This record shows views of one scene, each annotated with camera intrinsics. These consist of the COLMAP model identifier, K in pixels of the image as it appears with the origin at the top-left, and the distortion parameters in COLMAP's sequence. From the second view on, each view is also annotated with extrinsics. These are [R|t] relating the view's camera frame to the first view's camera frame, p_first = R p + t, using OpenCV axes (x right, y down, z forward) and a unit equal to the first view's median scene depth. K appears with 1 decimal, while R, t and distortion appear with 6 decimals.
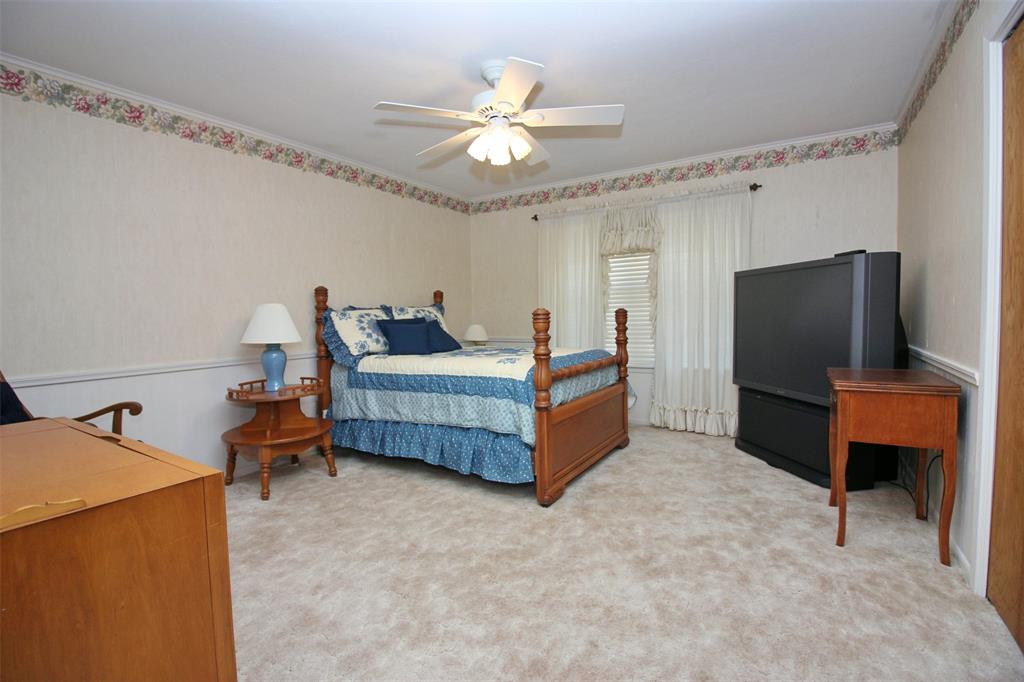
lens RADIAL K [[467.2, 0, 502.8], [0, 467.2, 341.3], [0, 0, 1]] dist [-0.013188, -0.004222]
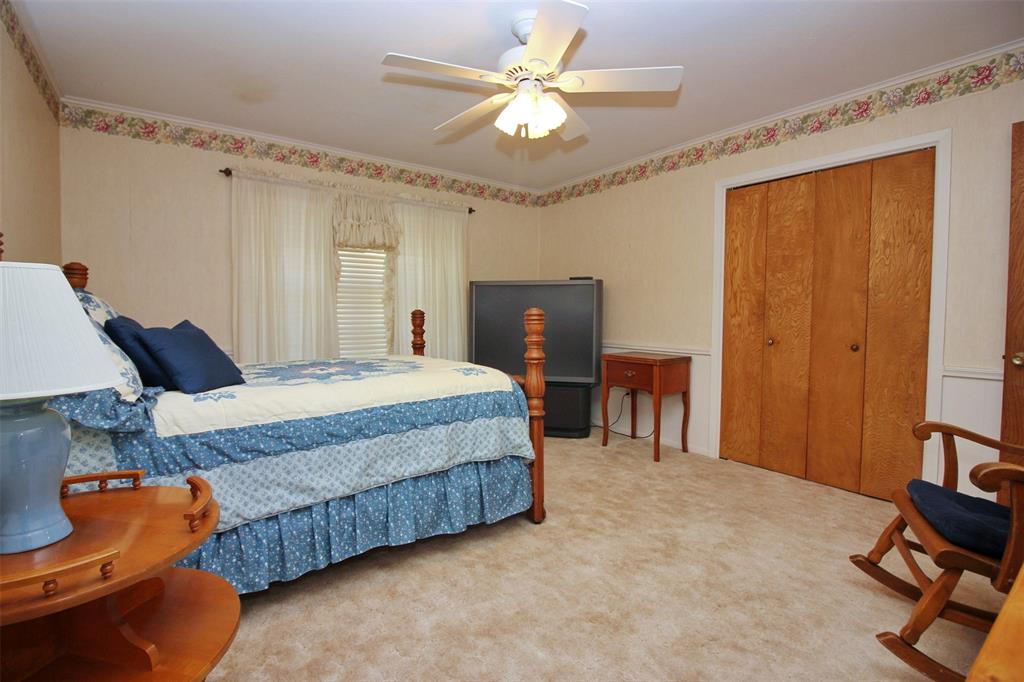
lens RADIAL K [[467.2, 0, 509.7], [0, 467.2, 340.7], [0, 0, 1]] dist [-0.013188, -0.004222]
pose [[0.362394, -0.032186, 0.931469, -0.613077], [0.039846, 0.999025, 0.019018, -0.021627], [-0.931173, 0.030223, 0.363323, 0.551379]]
